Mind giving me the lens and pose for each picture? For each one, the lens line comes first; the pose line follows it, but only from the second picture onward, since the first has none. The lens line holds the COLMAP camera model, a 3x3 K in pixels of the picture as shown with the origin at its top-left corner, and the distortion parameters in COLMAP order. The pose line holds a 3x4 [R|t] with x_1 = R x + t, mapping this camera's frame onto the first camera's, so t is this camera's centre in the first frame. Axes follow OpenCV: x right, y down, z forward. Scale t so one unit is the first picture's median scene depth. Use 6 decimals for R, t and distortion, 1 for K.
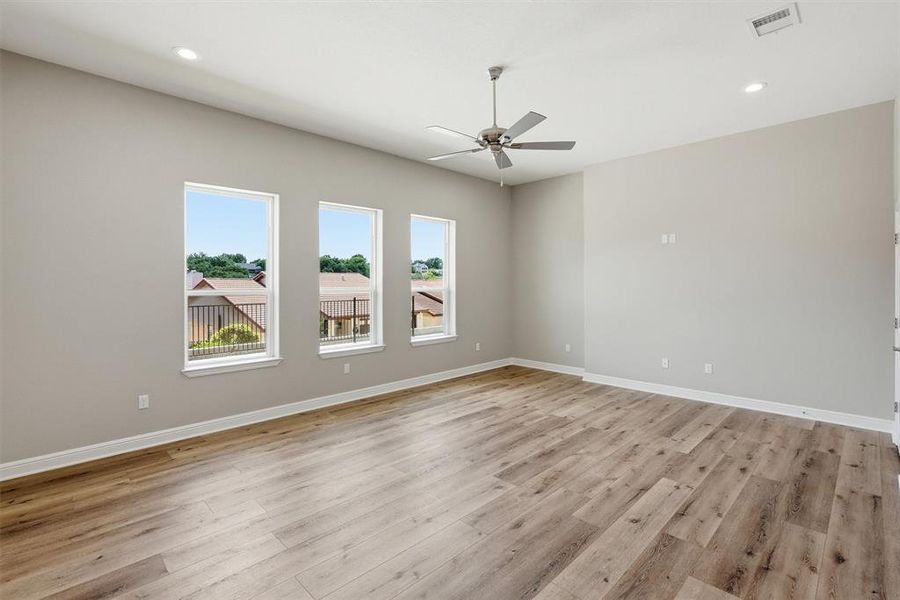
lens RADIAL K [[416.6, 0, 451.5], [0, 416.6, 287.1], [0, 0, 1]] dist [-0.003998, 0.000296]
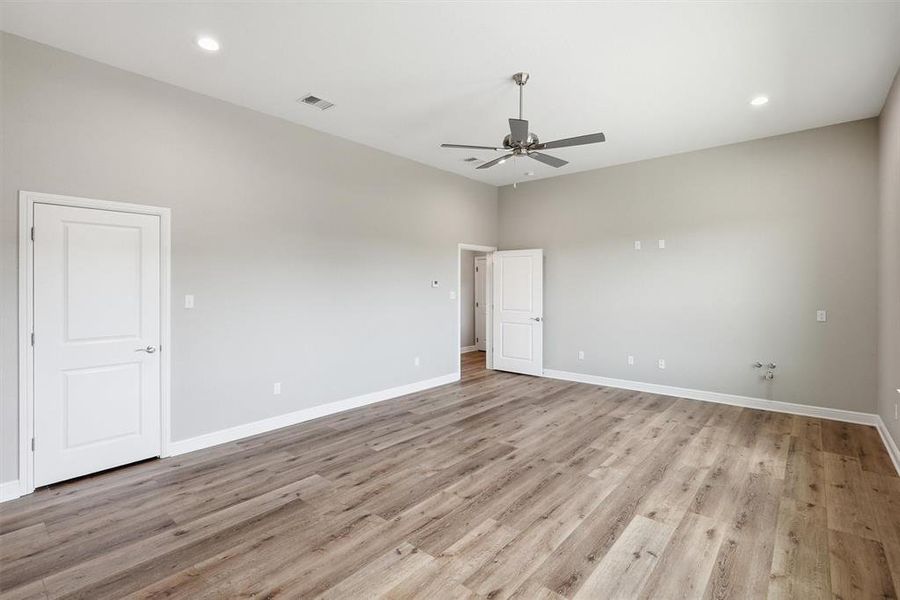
lens RADIAL K [[416.6, 0, 451.5], [0, 416.6, 287.1], [0, 0, 1]] dist [-0.003998, 0.000296]
pose [[-0.996633, 0.006107, -0.081769, 0.346404], [0.005072, 0.999904, 0.012867, -0.021135], [0.081840, 0.012409, -0.996568, 1.943693]]
